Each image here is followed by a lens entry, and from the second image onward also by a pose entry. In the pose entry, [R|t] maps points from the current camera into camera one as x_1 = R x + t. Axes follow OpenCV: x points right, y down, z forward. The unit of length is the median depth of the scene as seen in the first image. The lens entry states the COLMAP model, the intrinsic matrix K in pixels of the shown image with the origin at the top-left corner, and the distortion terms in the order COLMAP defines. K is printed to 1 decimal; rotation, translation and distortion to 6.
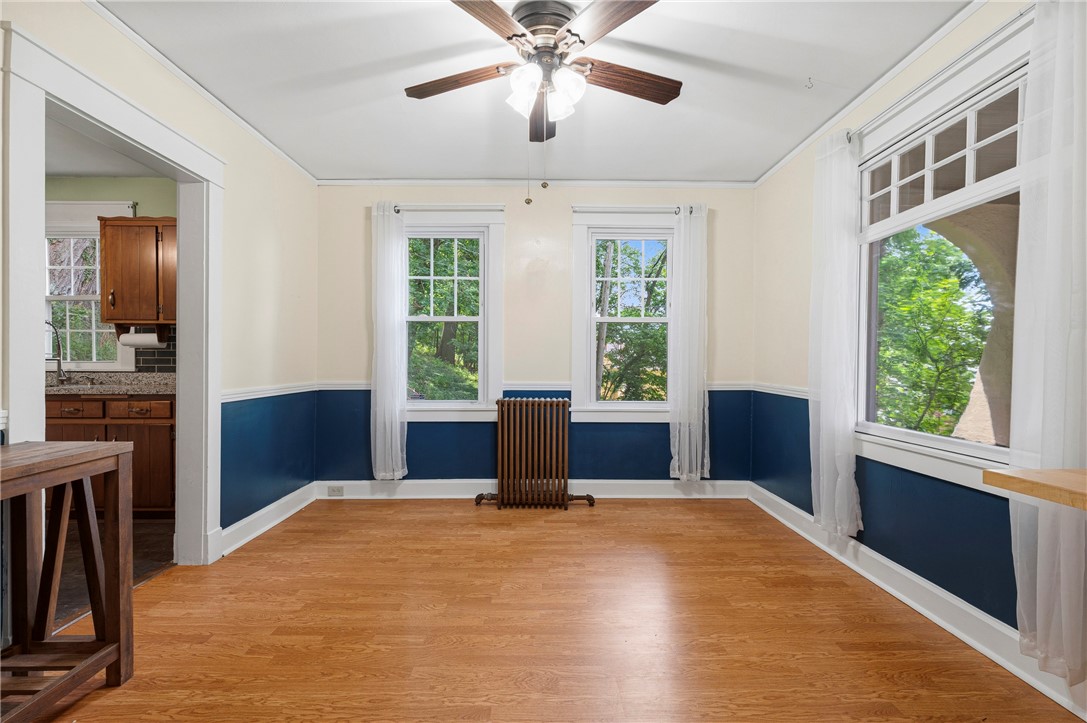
lens RADIAL K [[466.9, 0, 545.7], [0, 466.9, 366.6], [0, 0, 1]] dist [0.008424, 0.000186]
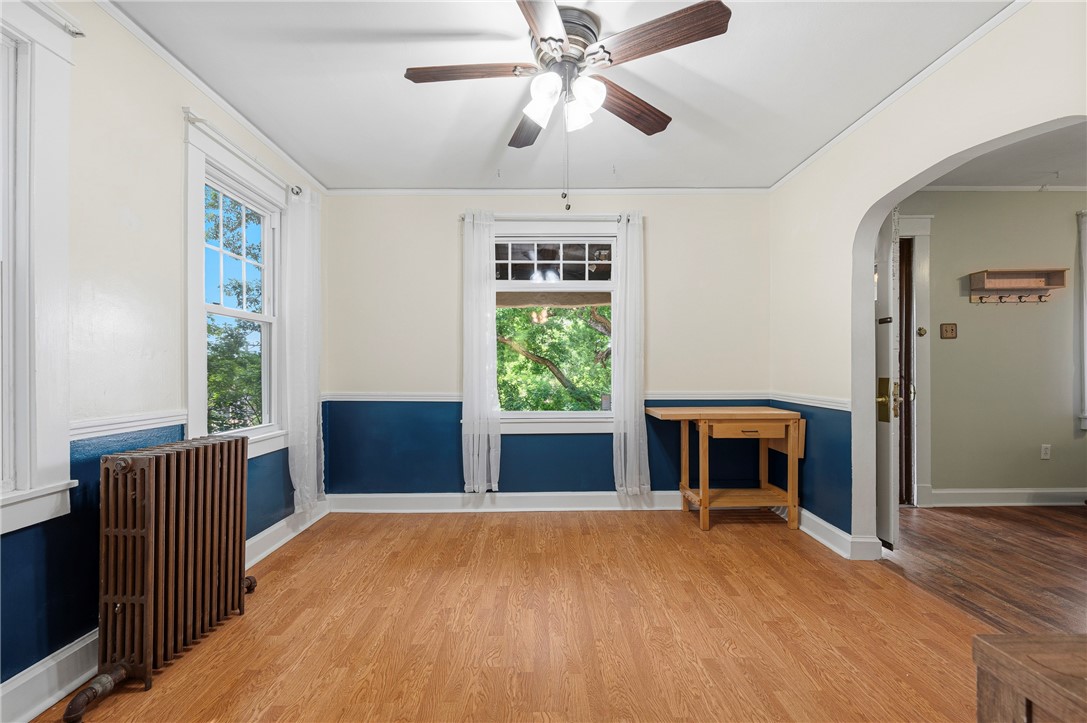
lens RADIAL K [[466.9, 0, 551.2], [0, 466.9, 370.1], [0, 0, 1]] dist [0.008424, 0.000186]
pose [[-0.007586, -0.003297, 0.999966, -0.709147], [0.014175, 0.999894, 0.003405, -0.004414], [-0.999871, 0.014200, -0.007539, 0.757992]]
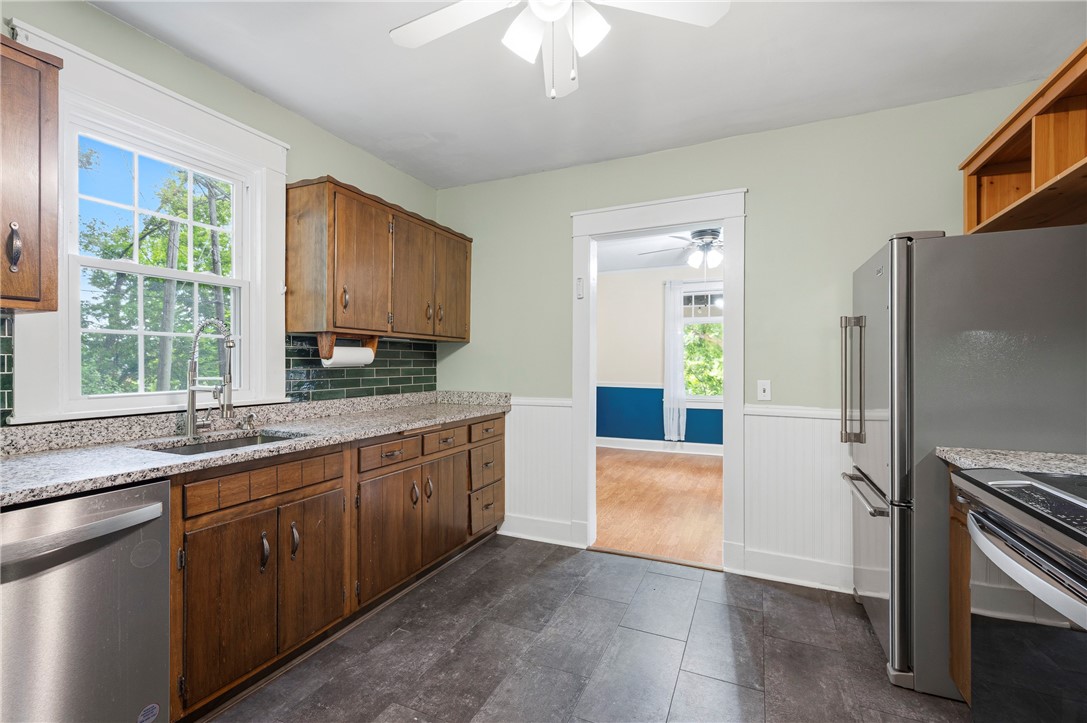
lens RADIAL K [[466.9, 0, 556.2], [0, 466.9, 363.5], [0, 0, 1]] dist [0.008424, 0.000186]
pose [[0.412724, -0.001890, 0.910854, -1.727995], [0.011108, 0.999934, -0.002959, -0.039422], [-0.910788, 0.011339, 0.412718, 0.526713]]
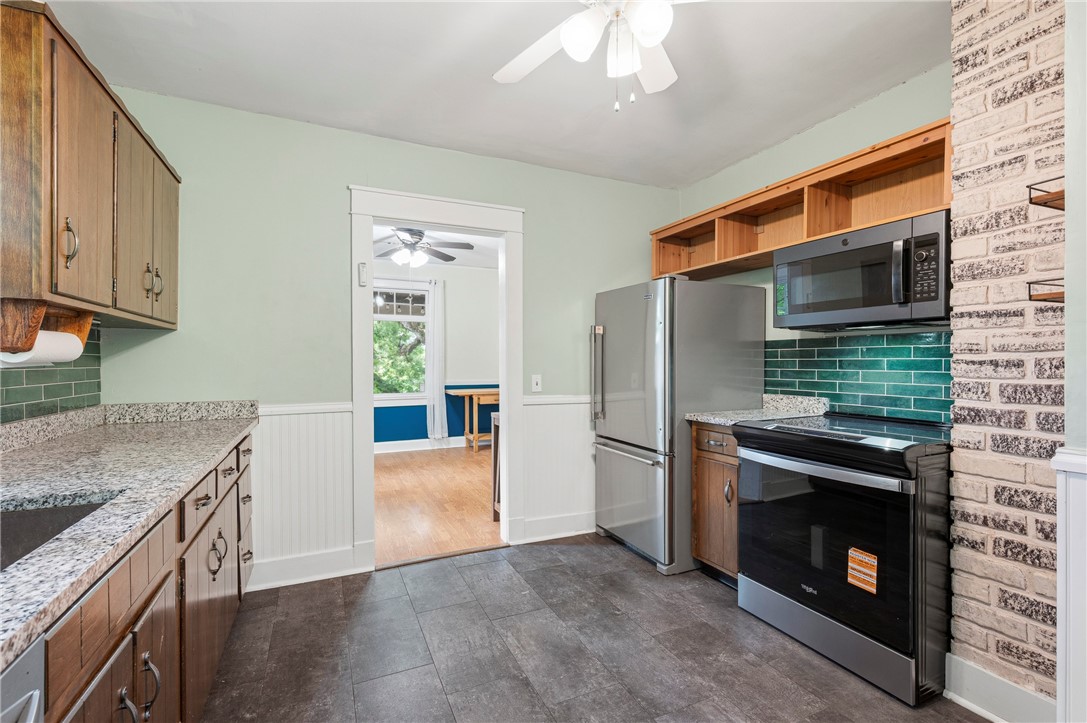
lens RADIAL K [[466.9, 0, 540.2], [0, 466.9, 364.8], [0, 0, 1]] dist [0.008424, 0.000186]
pose [[-0.391007, -0.008234, 0.920351, -1.728597], [0.010917, 0.999848, 0.013584, -0.043159], [-0.920323, 0.015358, -0.390858, 0.958167]]
